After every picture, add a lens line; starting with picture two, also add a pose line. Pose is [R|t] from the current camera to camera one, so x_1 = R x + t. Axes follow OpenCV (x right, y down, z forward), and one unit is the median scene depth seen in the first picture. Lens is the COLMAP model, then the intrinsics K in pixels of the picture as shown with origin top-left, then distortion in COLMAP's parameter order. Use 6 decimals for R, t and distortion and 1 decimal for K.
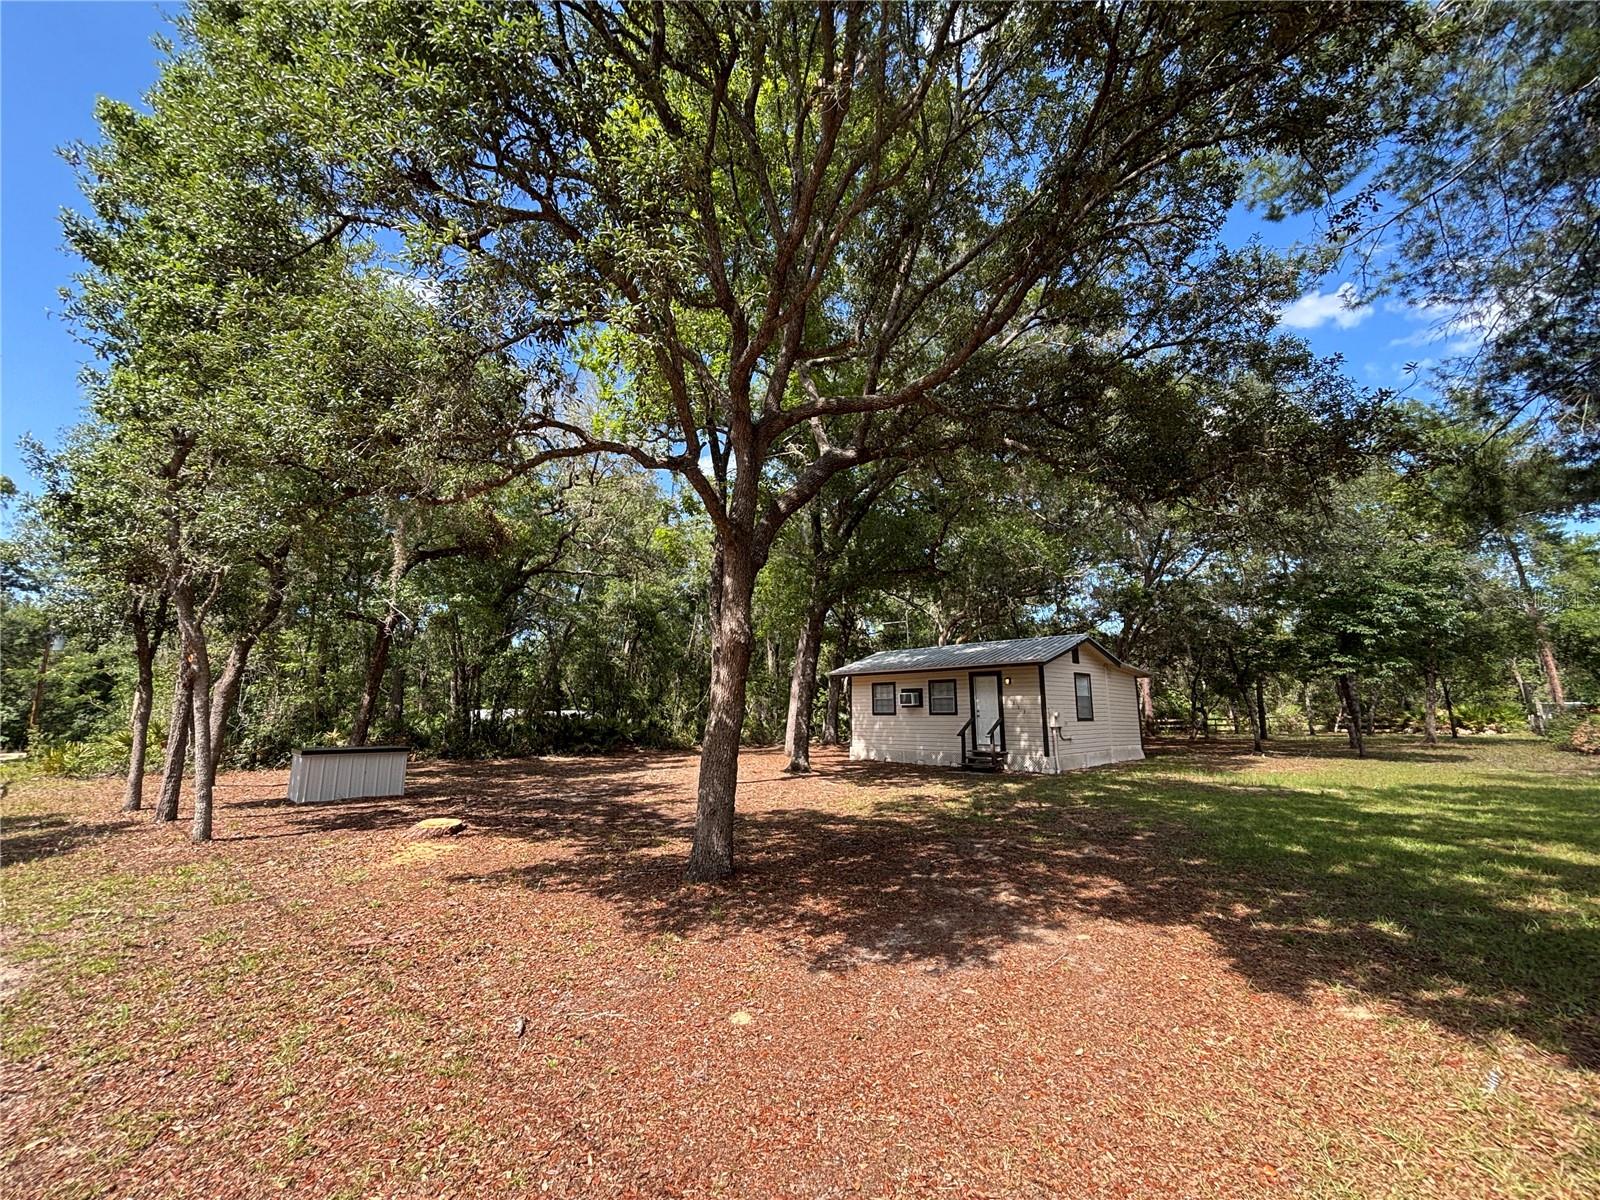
lens RADIAL K [[646.6, 0, 801.7], [0, 646.6, 595.2], [0, 0, 1]] dist [-0.001729, 0.000418]
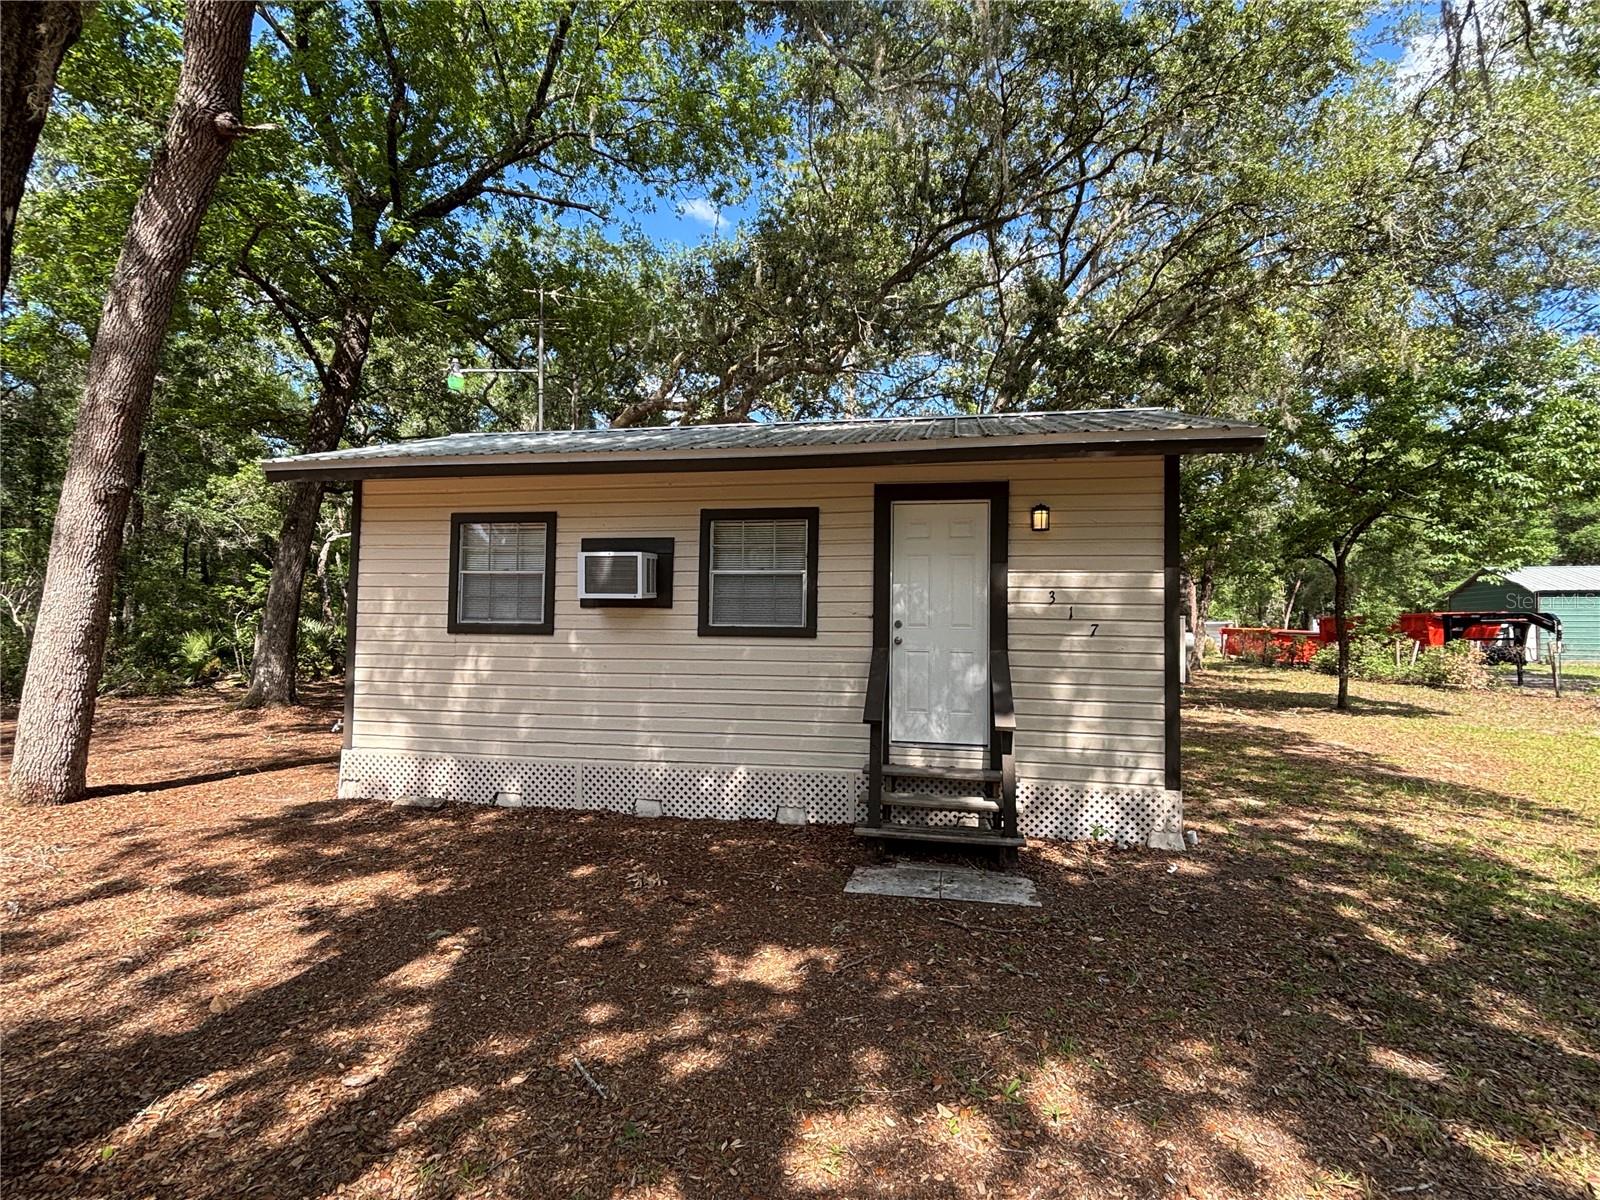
lens RADIAL K [[766.7, 0, 809.6], [0, 766.7, 596.0], [0, 0, 1]] dist [-0.001918, 0.000111]
pose [[0.801793, 0.033092, 0.596684, 0.048439], [-0.120639, 0.986872, 0.107377, 0.145637], [-0.585298, -0.158078, 0.795260, 0.814029]]
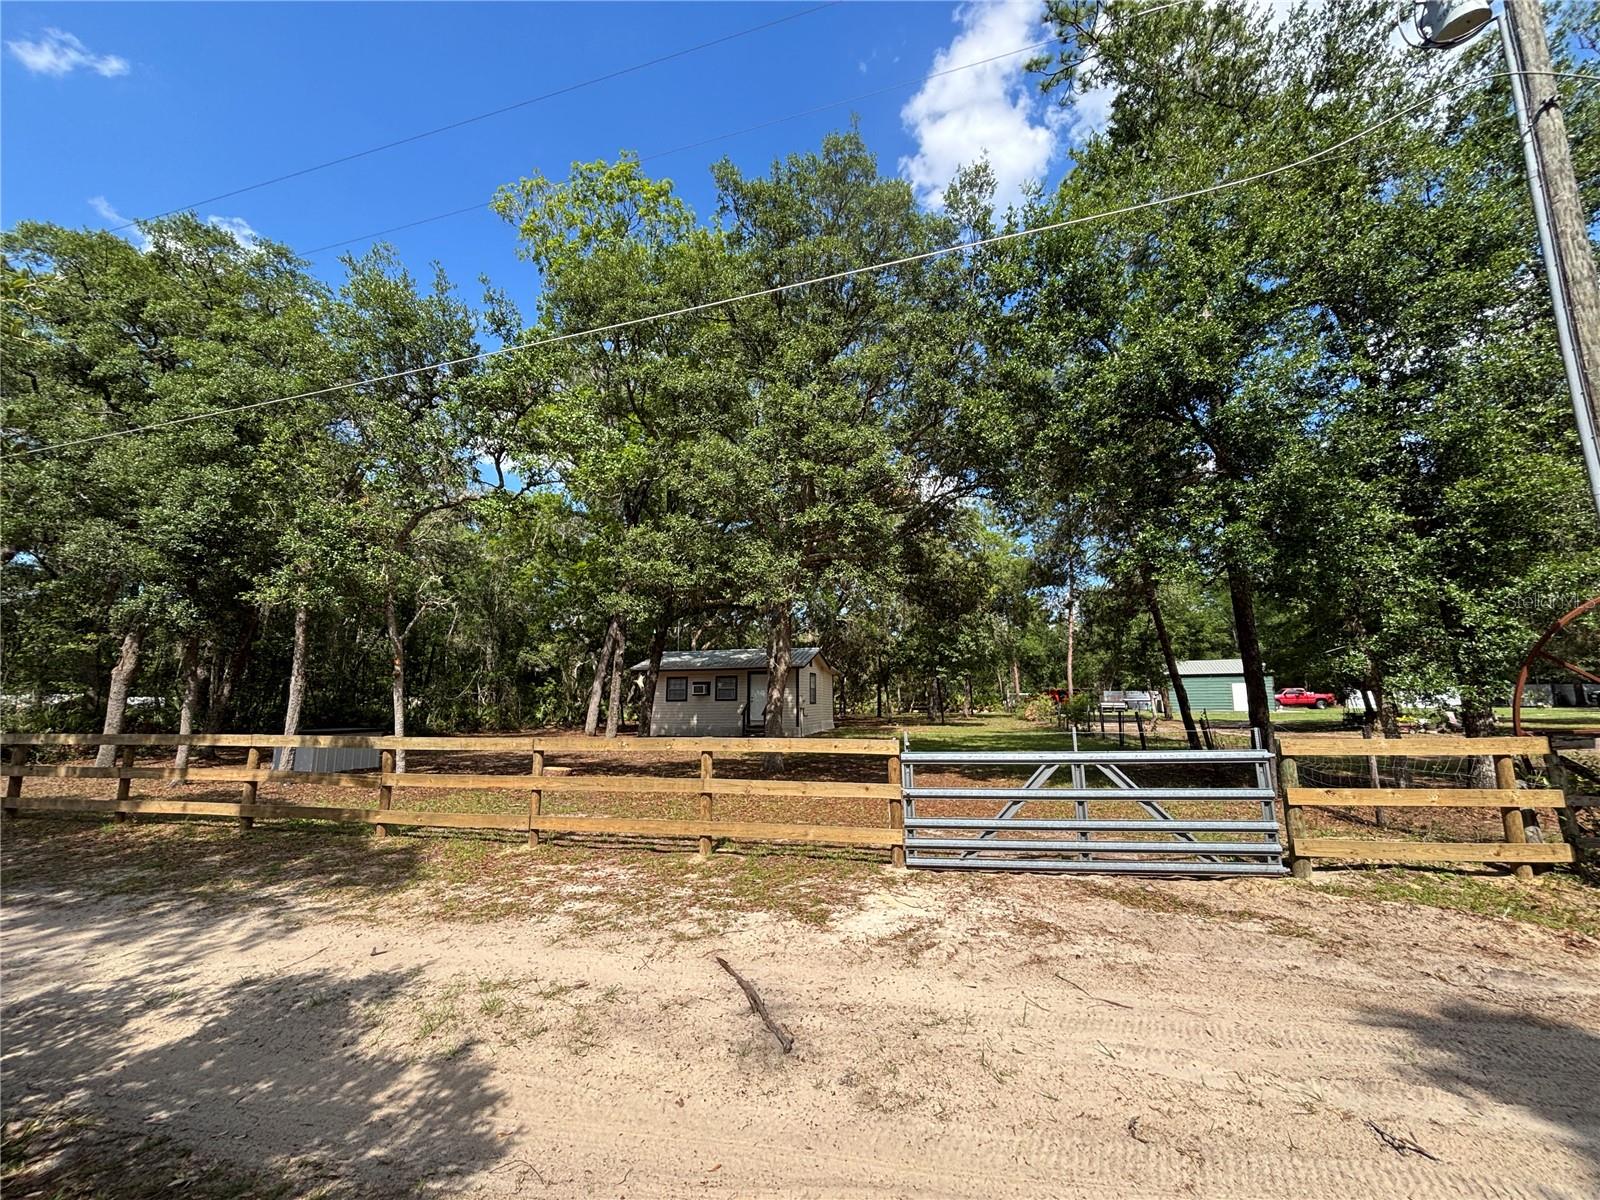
lens RADIAL K [[647.8, 0, 803.3], [0, 647.8, 597.6], [0, 0, 1]] dist [-0.002189, 0.000188]
pose [[0.849105, 0.081735, 0.521862, -0.437215], [-0.094798, 0.995495, -0.001673, -0.059507], [-0.519648, -0.048051, 0.853028, -0.313046]]
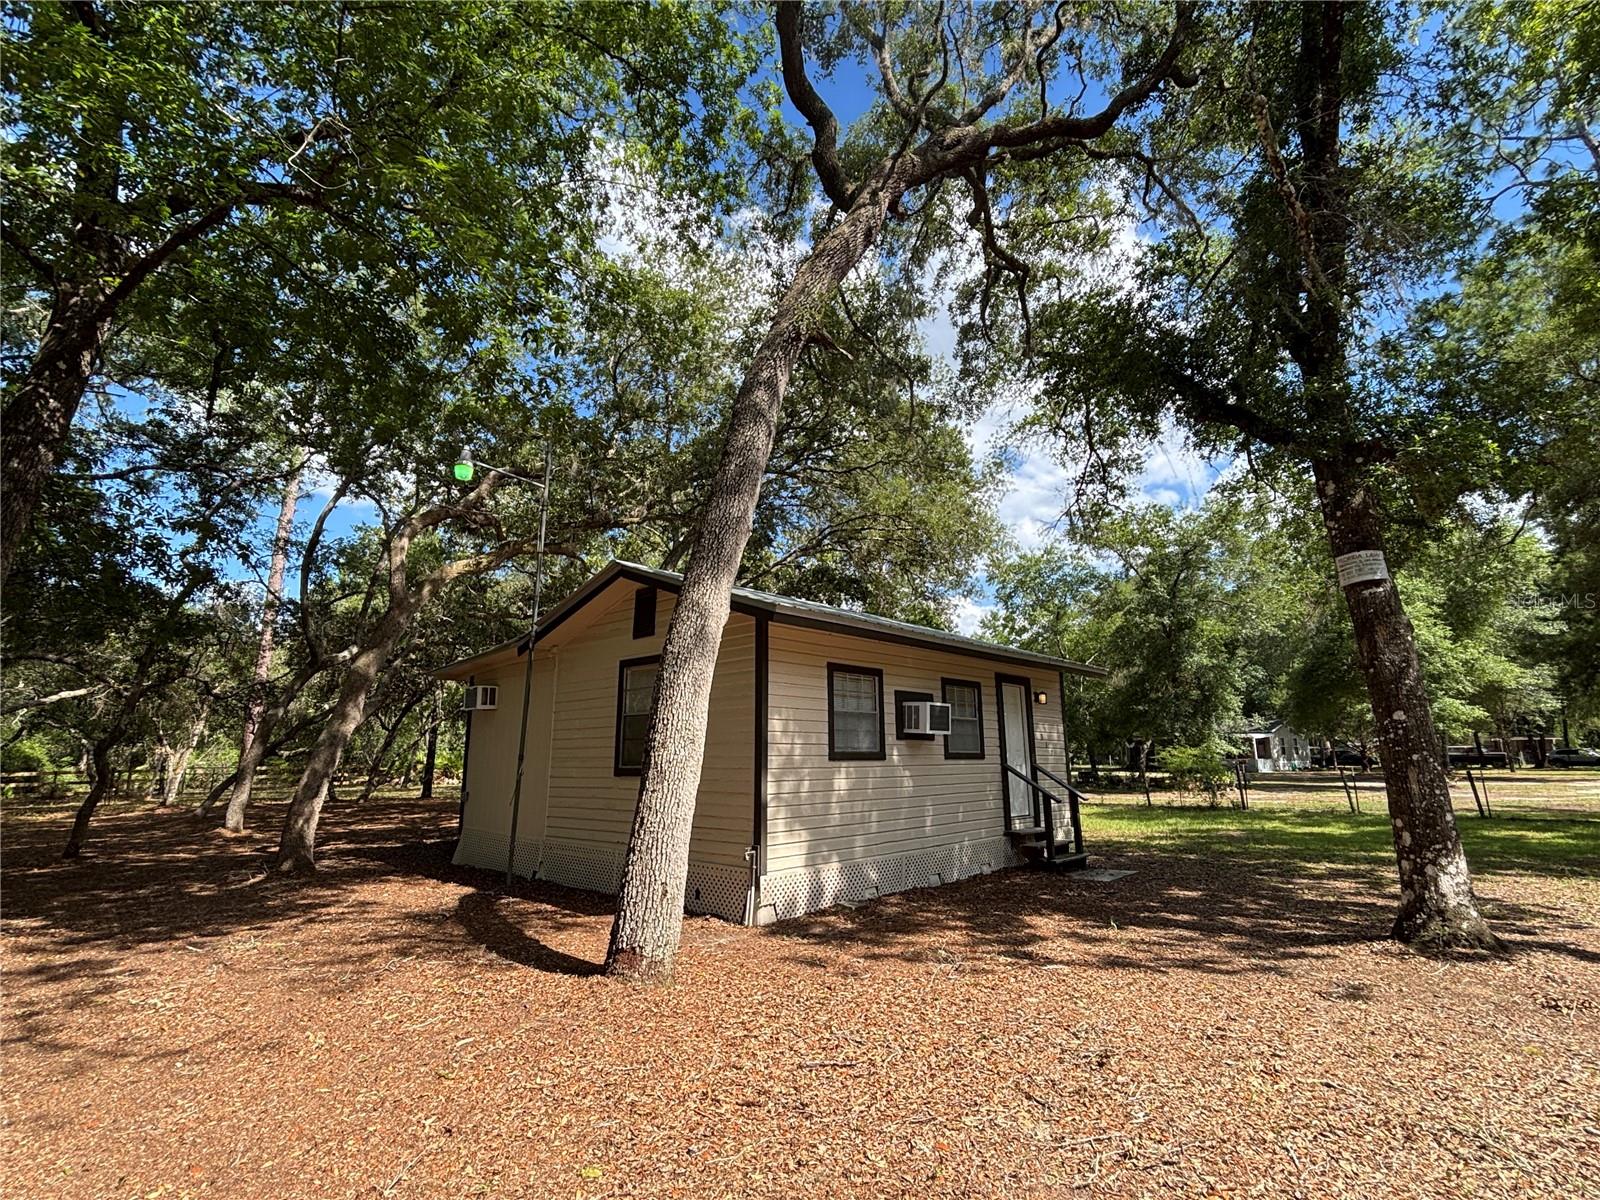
lens RADIAL K [[766.7, 0, 809.6], [0, 766.7, 596.0], [0, 0, 1]] dist [-0.001918, 0.000111]
pose [[-0.093104, 0.208778, 0.973521, -0.342785], [-0.177671, 0.958591, -0.222568, 0.238432], [-0.979676, -0.193688, -0.052155, 1.283743]]
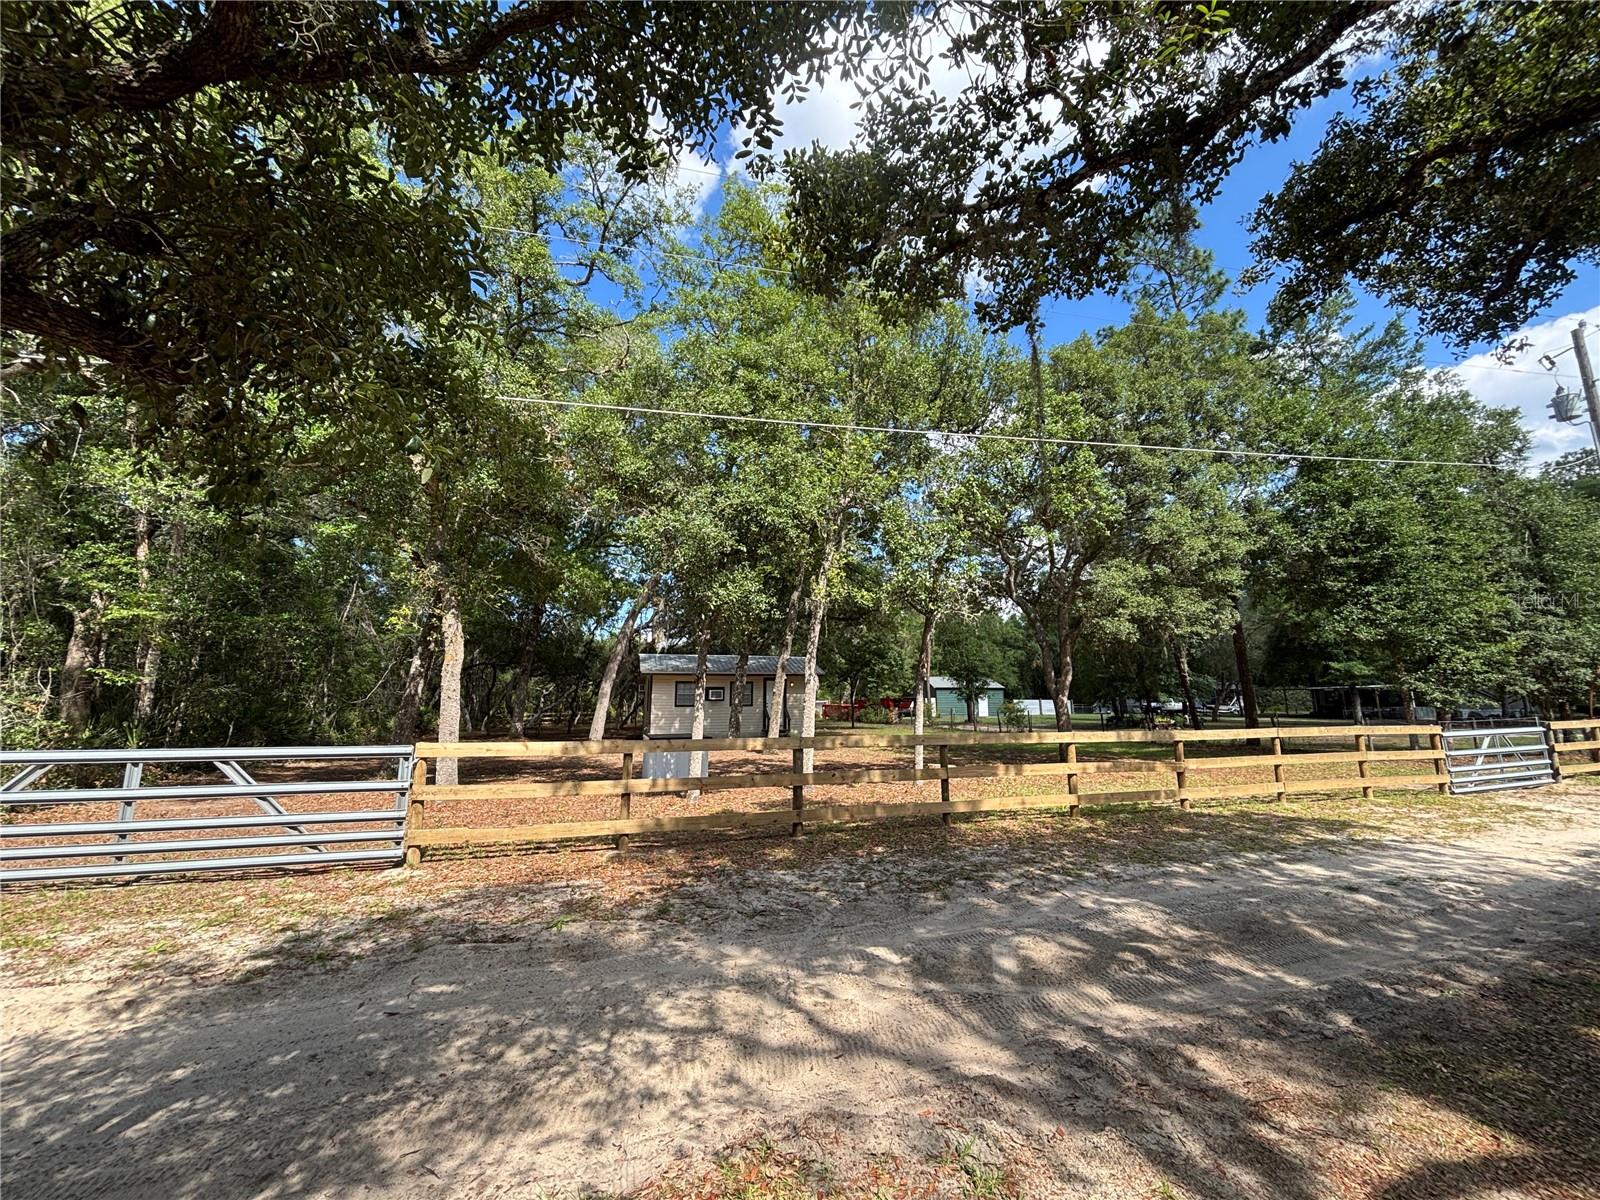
lens RADIAL K [[647.8, 0, 803.3], [0, 647.8, 597.6], [0, 0, 1]] dist [-0.002189, 0.000188]
pose [[0.453074, 0.146557, 0.879344, -1.115991], [-0.164375, 0.983215, -0.079177, 0.043917], [-0.876188, -0.108670, 0.469559, 0.266226]]
